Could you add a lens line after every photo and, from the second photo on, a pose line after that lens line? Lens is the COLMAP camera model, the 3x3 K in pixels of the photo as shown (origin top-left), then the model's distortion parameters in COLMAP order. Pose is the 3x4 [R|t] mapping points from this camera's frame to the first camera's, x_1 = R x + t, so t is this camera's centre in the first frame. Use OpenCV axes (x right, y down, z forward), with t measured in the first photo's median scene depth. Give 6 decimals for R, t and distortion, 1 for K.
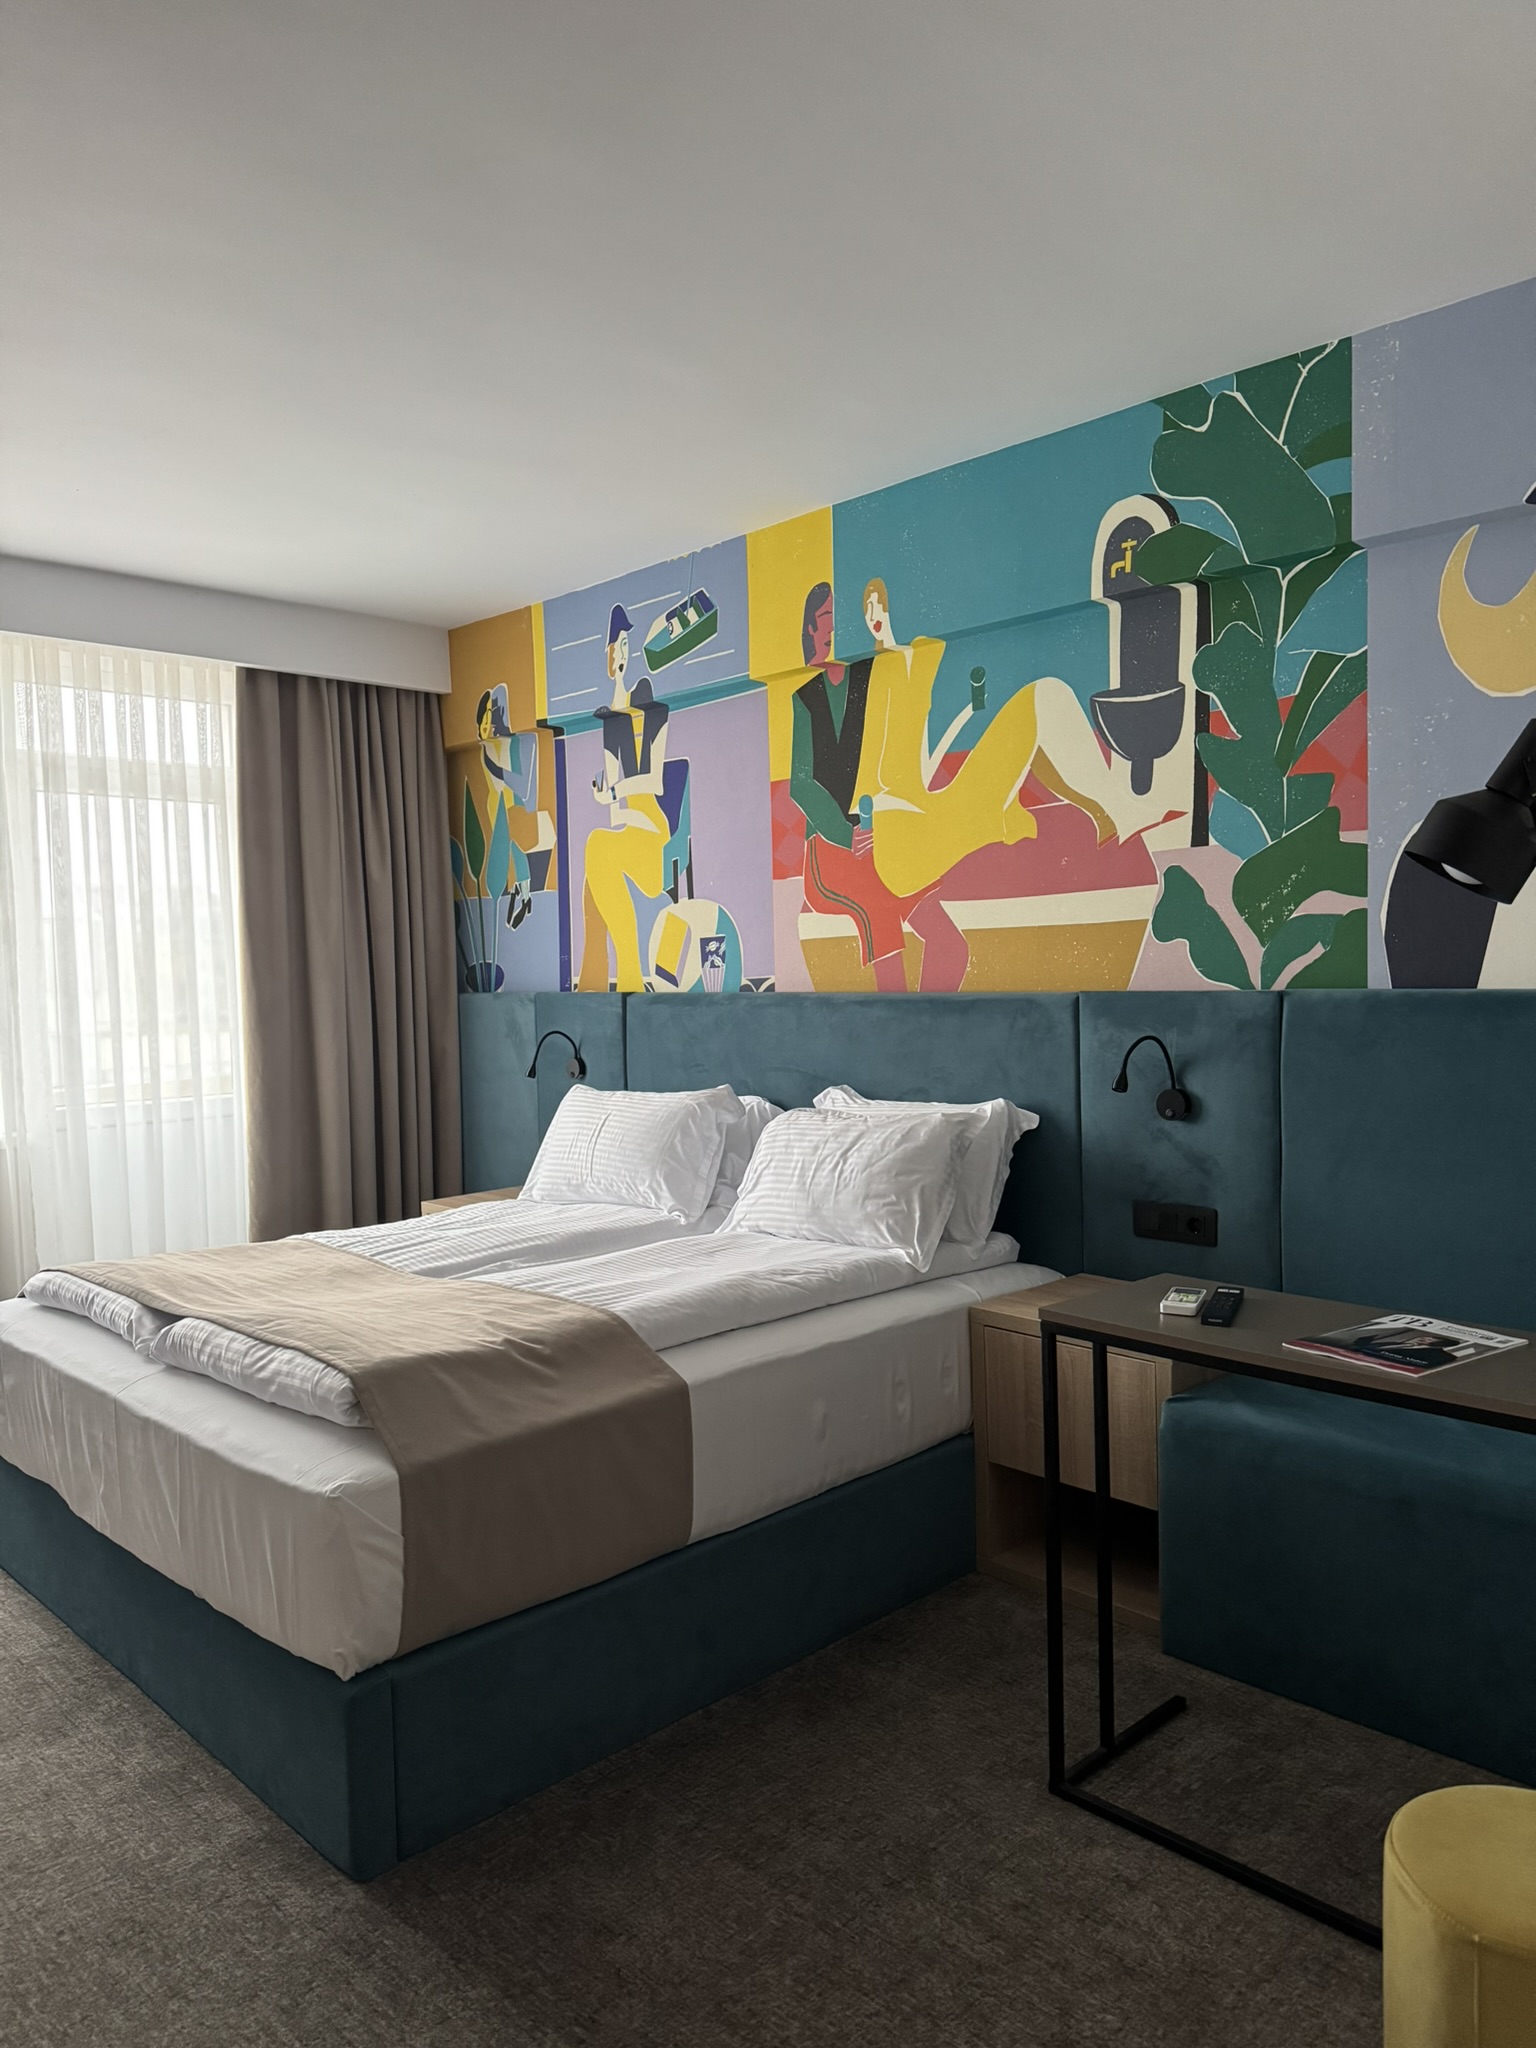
lens RADIAL K [[1435.4, 0, 756.8], [0, 1435.4, 1037.0], [0, 0, 1]] dist [0.060525, -0.070111]
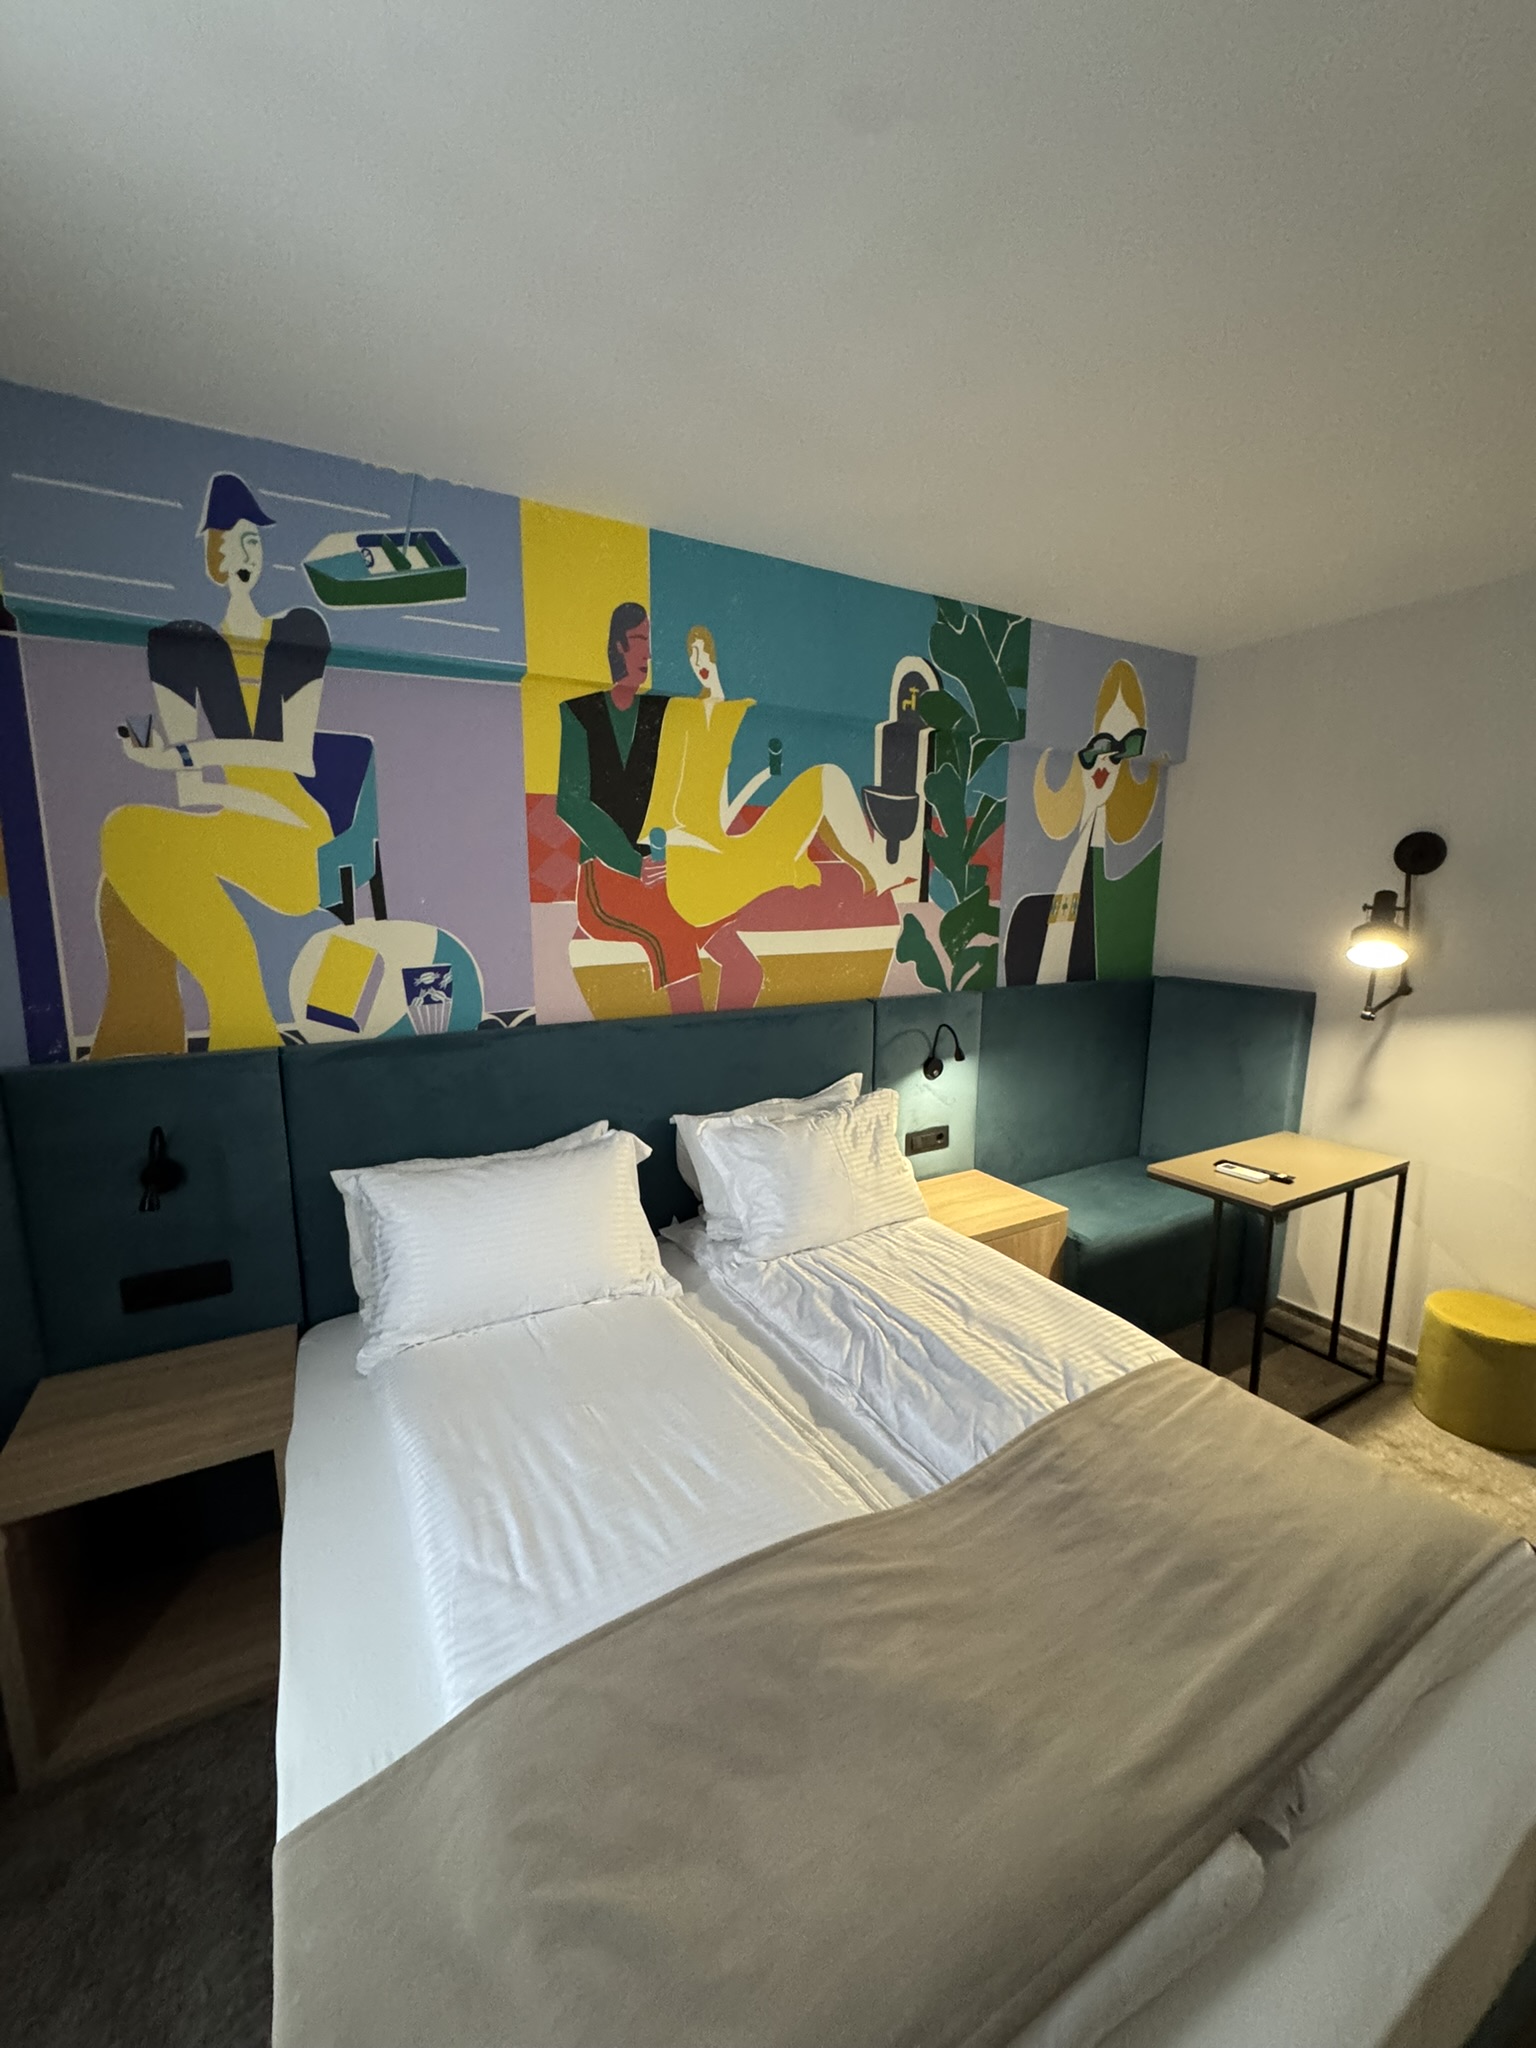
lens RADIAL K [[826.9, 0, 777.2], [0, 826.9, 1021.3], [0, 0, 1]] dist [-0.003658, 0.000987]
pose [[0.238635, -0.134758, 0.961714, -0.497708], [0.040316, 0.990846, 0.128837, -0.102632], [-0.970272, 0.008028, 0.241883, 0.765348]]
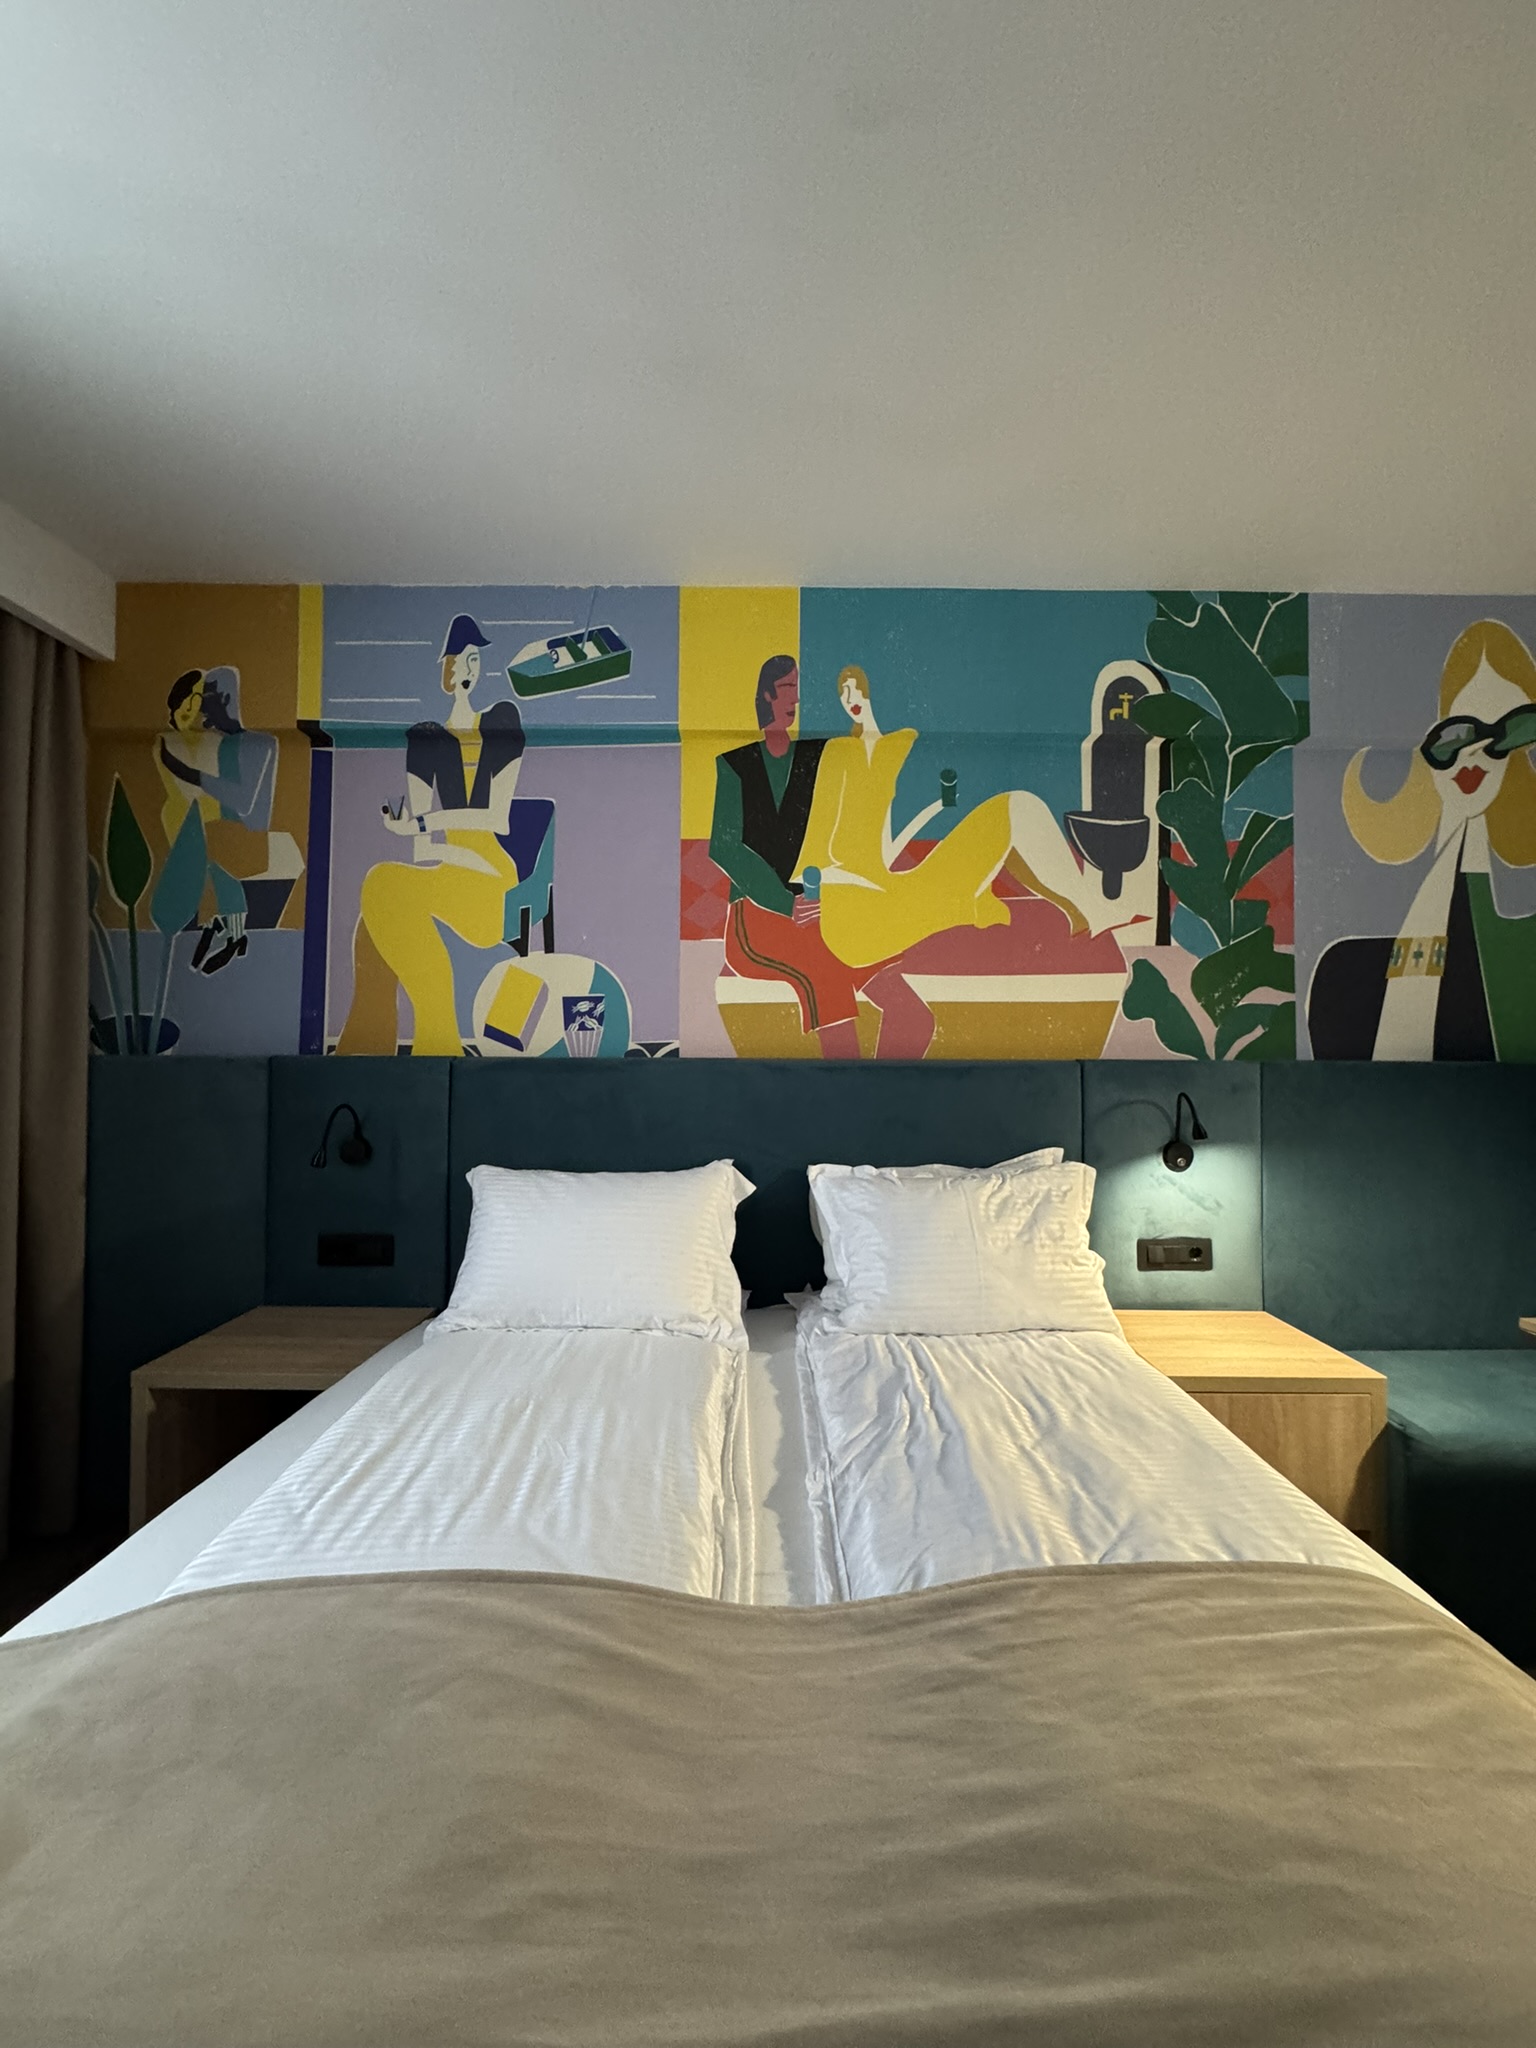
lens RADIAL K [[826.9, 0, 765.0], [0, 826.9, 1017.6], [0, 0, 1]] dist [-0.003658, 0.000987]
pose [[0.693930, 0.052081, 0.718156, -0.364443], [0.015302, 0.996089, -0.087023, -0.009932], [-0.719880, 0.071377, 0.690419, 0.618092]]
